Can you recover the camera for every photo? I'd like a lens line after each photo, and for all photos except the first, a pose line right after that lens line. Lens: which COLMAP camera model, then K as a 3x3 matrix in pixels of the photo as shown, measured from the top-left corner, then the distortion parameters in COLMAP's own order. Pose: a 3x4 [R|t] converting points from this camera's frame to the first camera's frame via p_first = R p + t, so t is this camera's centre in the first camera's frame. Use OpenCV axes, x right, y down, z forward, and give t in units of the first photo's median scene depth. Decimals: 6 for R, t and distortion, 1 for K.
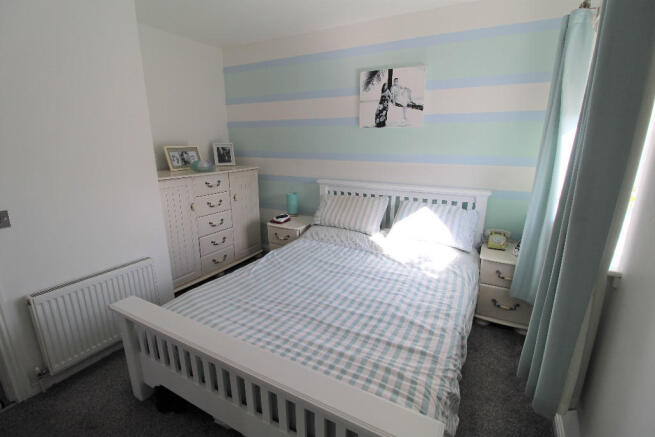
lens RADIAL K [[301.3, 0, 330.3], [0, 301.3, 218.8], [0, 0, 1]] dist [-0.016163, -0.005895]
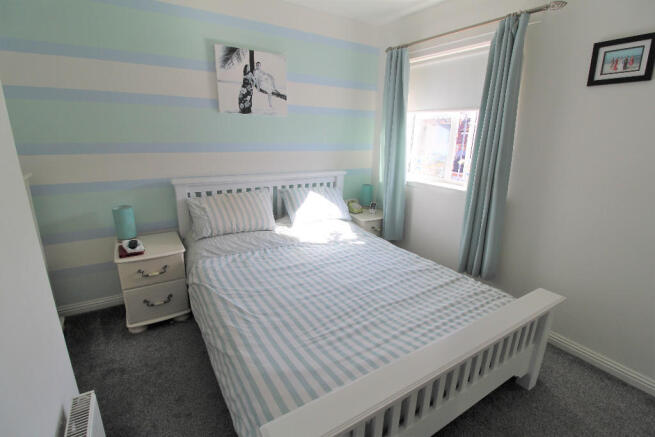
lens RADIAL K [[301.3, 0, 328.4], [0, 301.3, 220.0], [0, 0, 1]] dist [-0.016163, -0.005895]
pose [[0.490138, -0.229789, 0.840810, -0.625376], [0.191513, 0.969443, 0.153304, -0.096998], [-0.850345, 0.085886, 0.519169, 0.396641]]
